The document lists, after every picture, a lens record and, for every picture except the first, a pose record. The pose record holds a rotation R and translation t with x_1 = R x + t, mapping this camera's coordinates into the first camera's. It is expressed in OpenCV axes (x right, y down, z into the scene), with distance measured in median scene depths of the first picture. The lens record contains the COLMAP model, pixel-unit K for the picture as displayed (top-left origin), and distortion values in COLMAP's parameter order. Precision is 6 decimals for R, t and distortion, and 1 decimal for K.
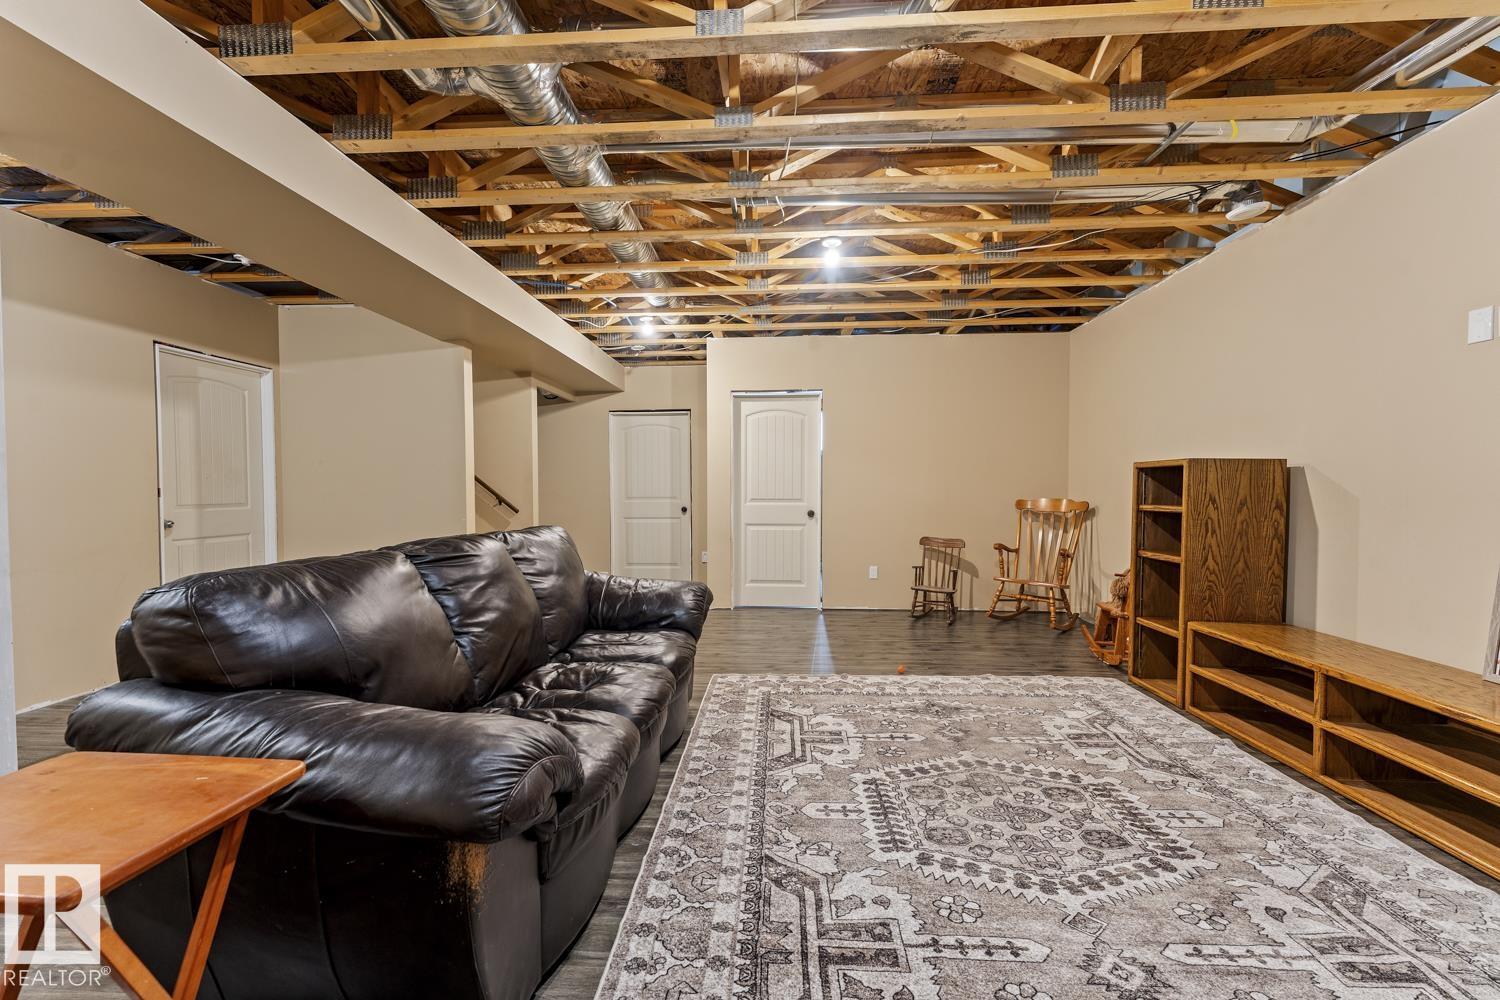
lens RADIAL K [[594.4, 0, 750.0], [0, 594.4, 500.0], [0, 0, 1]] dist [0.001848, -0.000195]
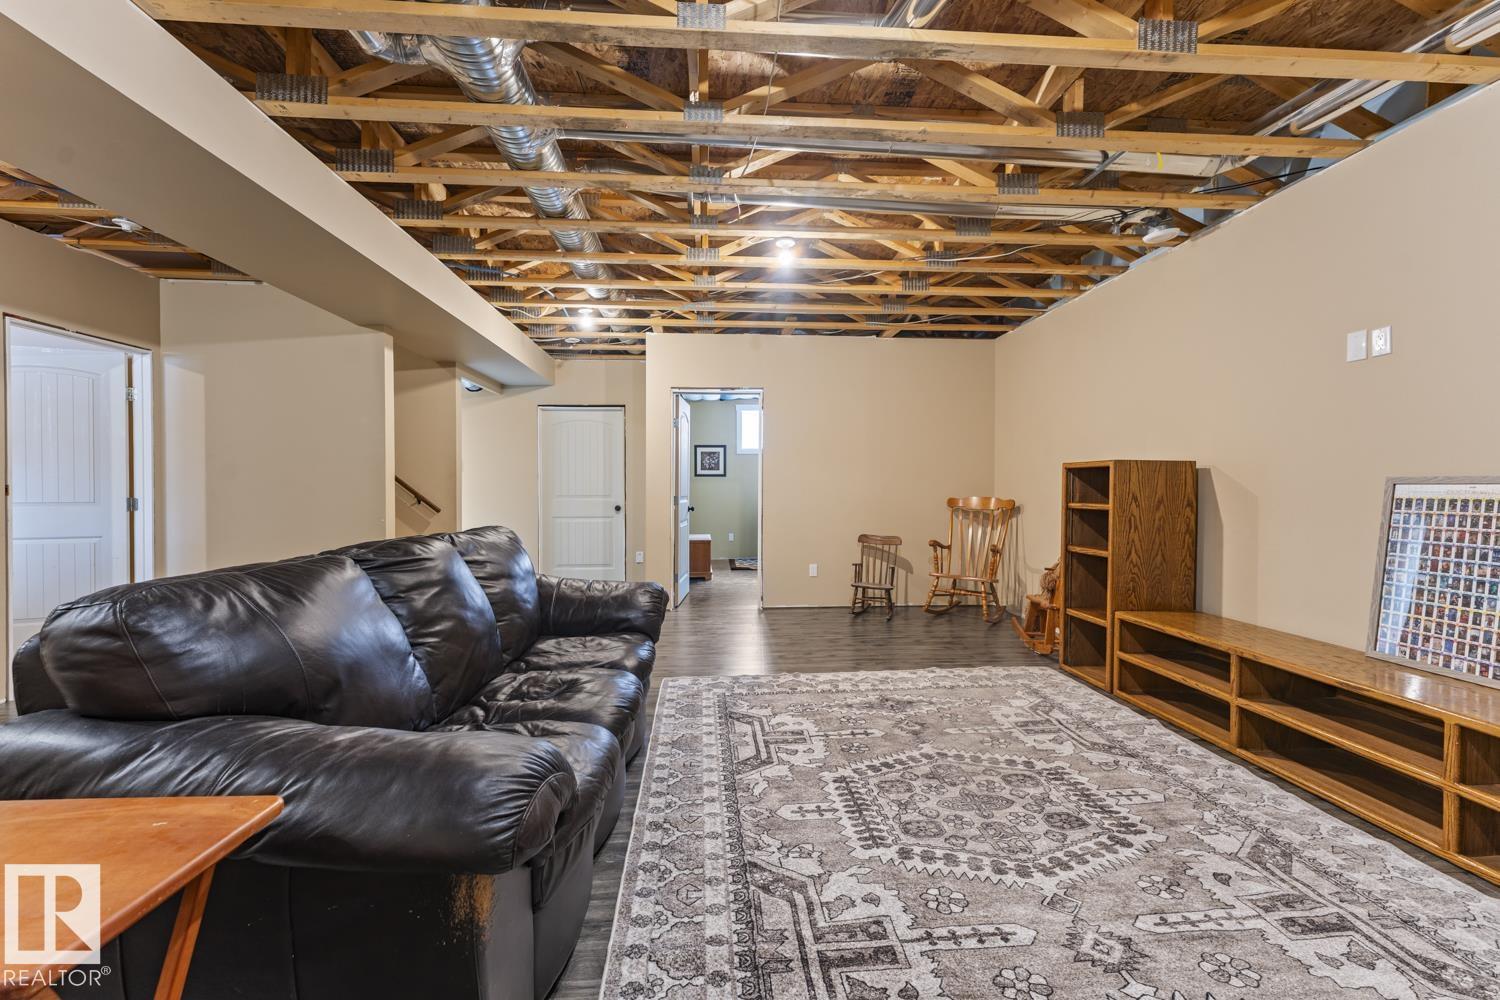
lens RADIAL K [[599.7, 0, 748.3], [0, 599.7, 489.3], [0, 0, 1]] dist [0.000198, 0.000745]
pose [[0.991413, 0.001573, 0.130759, -0.078997], [0.000375, 0.999889, -0.014872, -0.000881], [-0.130768, 0.014794, 0.991303, 0.009798]]
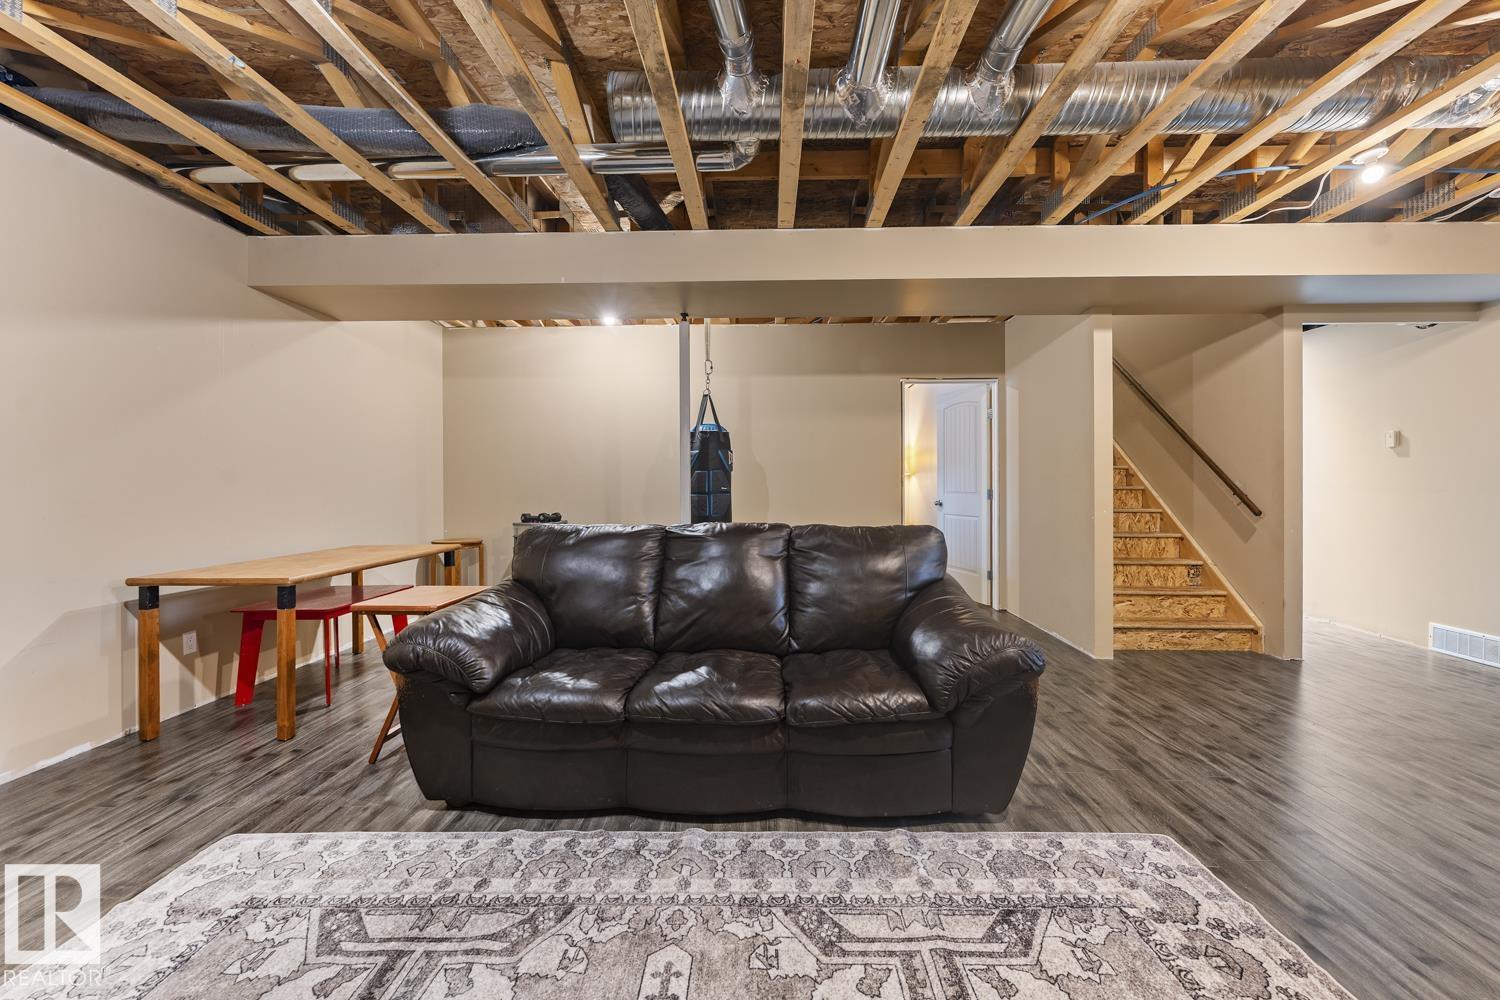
lens RADIAL K [[608.3, 0, 752.7], [0, 608.3, 472.8], [0, 0, 1]] dist [0.001052, 0.000163]
pose [[0.039706, -0.012480, -0.999133, 0.702764], [-0.016286, 0.999781, -0.013135, -0.021107], [0.999079, 0.016793, 0.039494, 0.917177]]
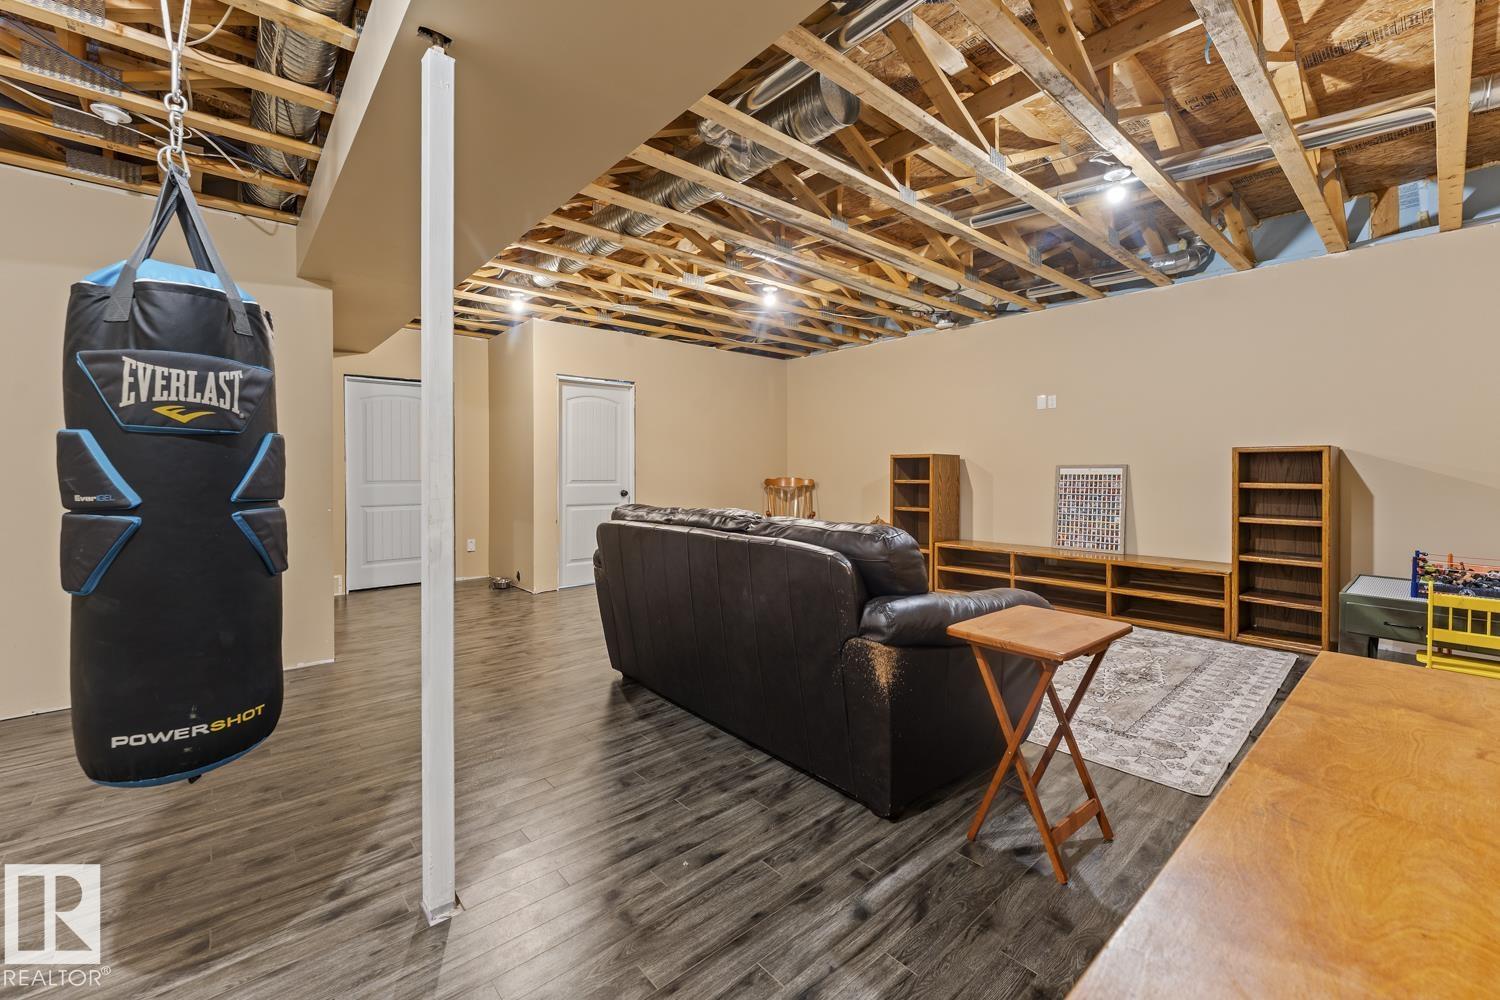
lens RADIAL K [[608.3, 0, 752.7], [0, 608.3, 472.8], [0, 0, 1]] dist [0.001052, 0.000163]
pose [[0.711104, -0.000240, 0.703087, -1.212280], [0.013472, 0.999821, -0.013285, 0.007307], [-0.702958, 0.018919, 0.710980, 0.069284]]
